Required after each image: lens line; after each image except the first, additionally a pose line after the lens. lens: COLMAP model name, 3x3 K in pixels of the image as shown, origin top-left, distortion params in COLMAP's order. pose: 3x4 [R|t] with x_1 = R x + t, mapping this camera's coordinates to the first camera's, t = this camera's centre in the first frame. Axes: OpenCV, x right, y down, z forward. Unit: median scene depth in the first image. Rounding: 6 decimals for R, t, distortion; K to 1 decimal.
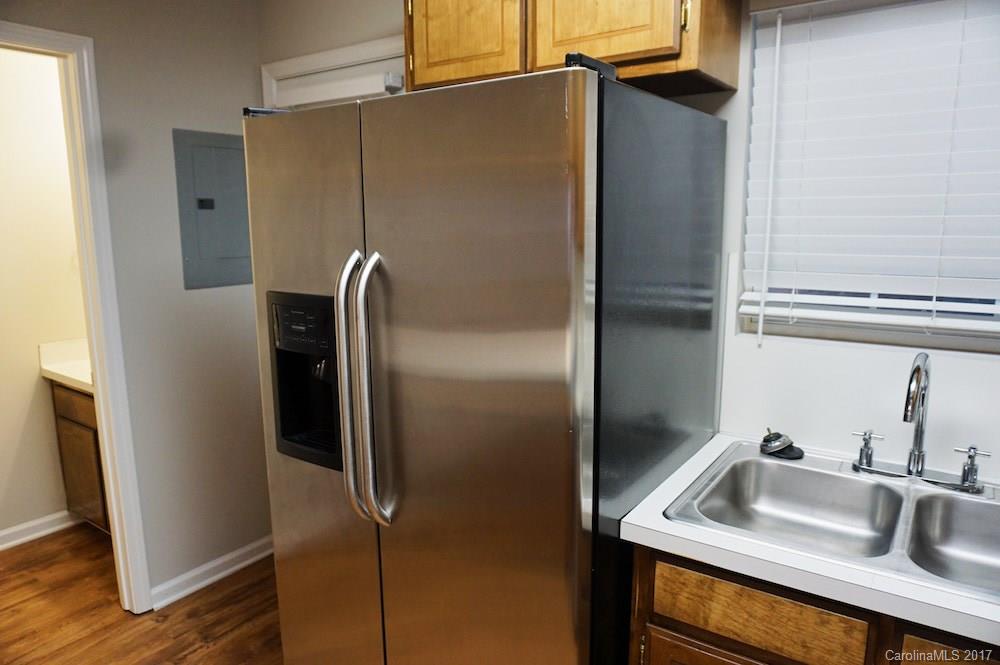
lens RADIAL K [[665.8, 0, 499.2], [0, 665.8, 338.0], [0, 0, 1]] dist [-0.050001, 0.031732]
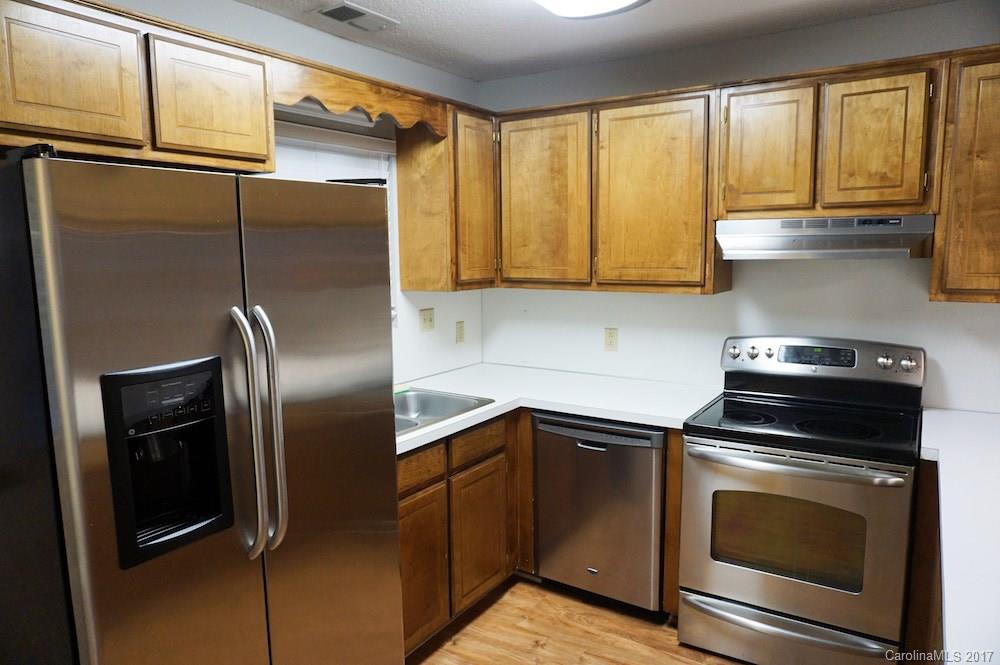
lens RADIAL K [[665.8, 0, 499.2], [0, 665.8, 338.0], [0, 0, 1]] dist [-0.050001, 0.031732]
pose [[-0.031867, -0.124742, 0.991677, -1.152025], [0.196005, 0.972136, 0.128583, -0.119470], [-0.980085, 0.198471, -0.006529, 0.525997]]
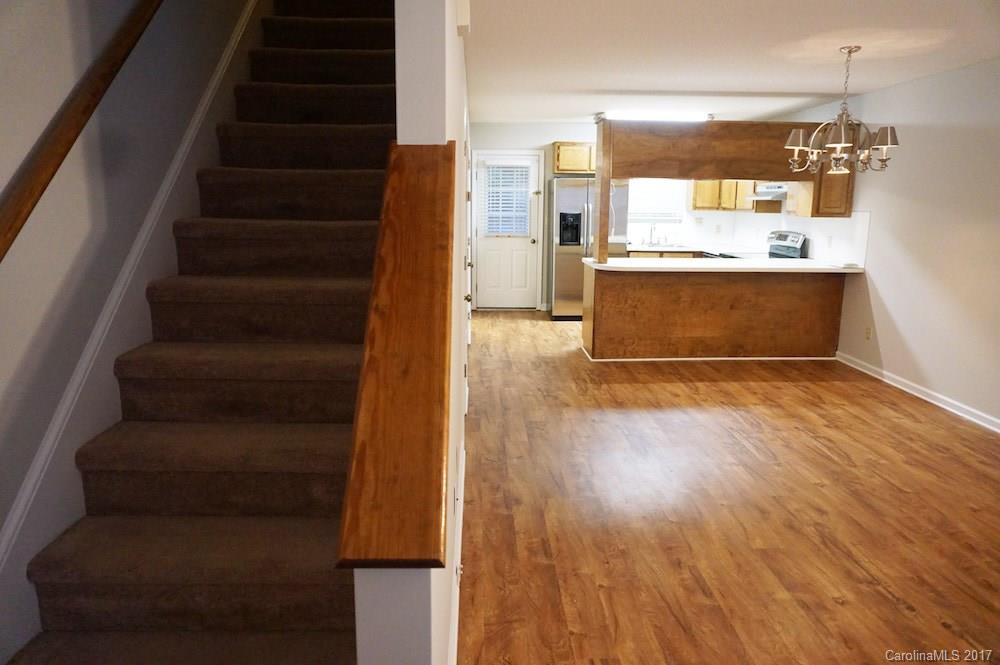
lens RADIAL K [[665.8, 0, 499.2], [0, 665.8, 338.0], [0, 0, 1]] dist [-0.050001, 0.031732]
pose [[0.799004, -0.111885, 0.590826, -3.839990], [0.098449, 0.993620, 0.055025, 0.557903], [-0.593212, 0.014200, 0.804921, -2.803719]]
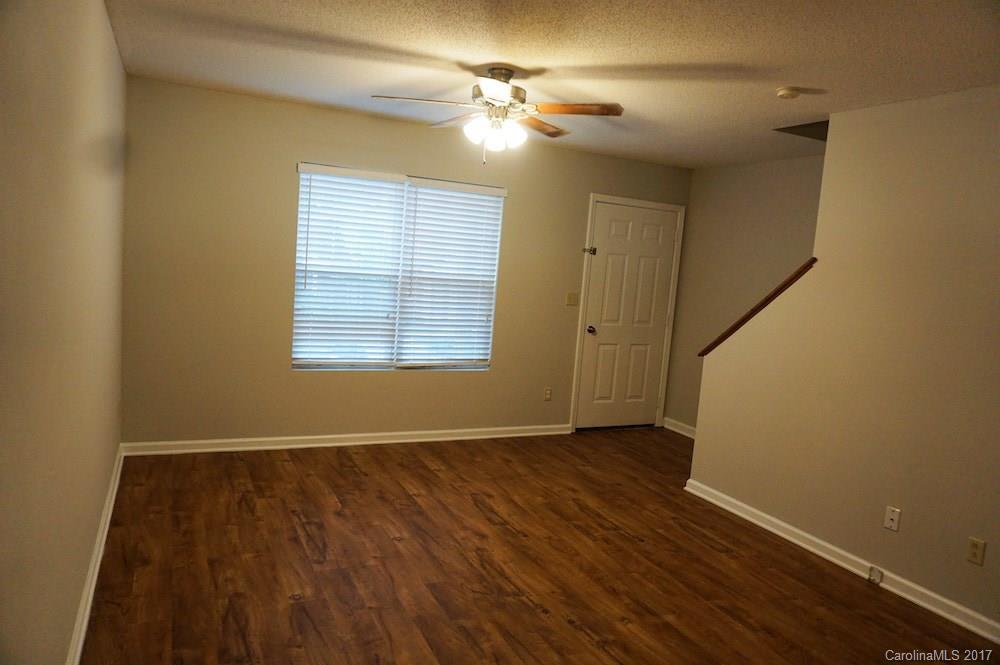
lens RADIAL K [[667.1, 0, 500.0], [0, 667.1, 332.5], [0, 0, 1]] dist [-0.043097, 0.003189]
pose [[-0.485544, 0.061359, -0.872056, -0.590529], [-0.230191, 0.953358, 0.195245, 0.331288], [0.843362, 0.295540, -0.448773, -1.710587]]
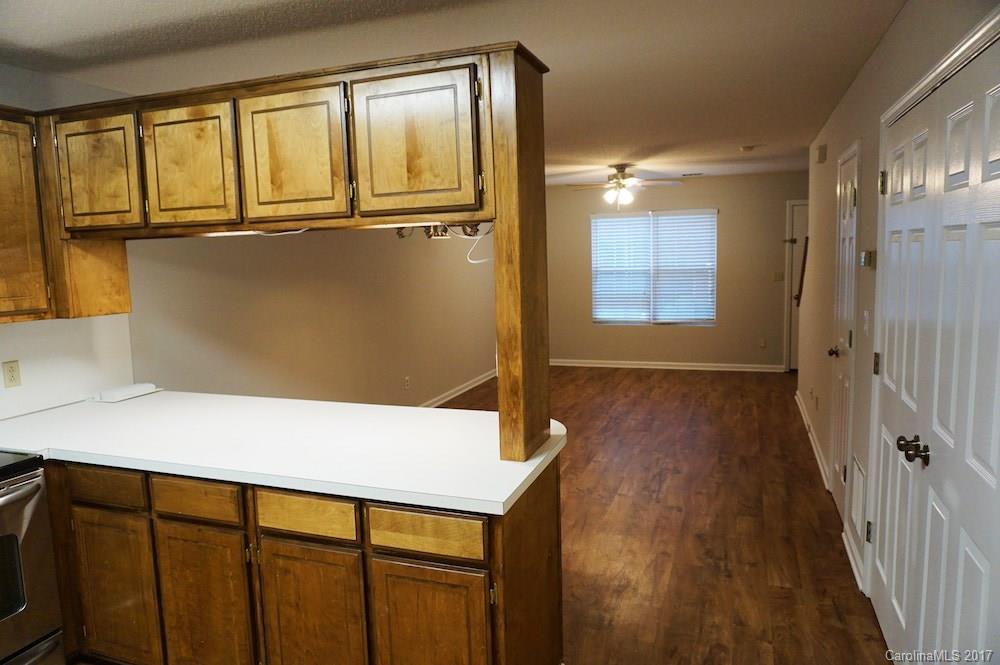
lens RADIAL K [[670.7, 0, 500.0], [0, 670.7, 332.5], [0, 0, 1]] dist [-0.000988, 0.003034]
pose [[-0.964894, 0.062537, -0.255084, -0.528872], [-0.014131, 0.957469, 0.288190, -0.279864], [0.262258, 0.281677, -0.922973, 1.334849]]
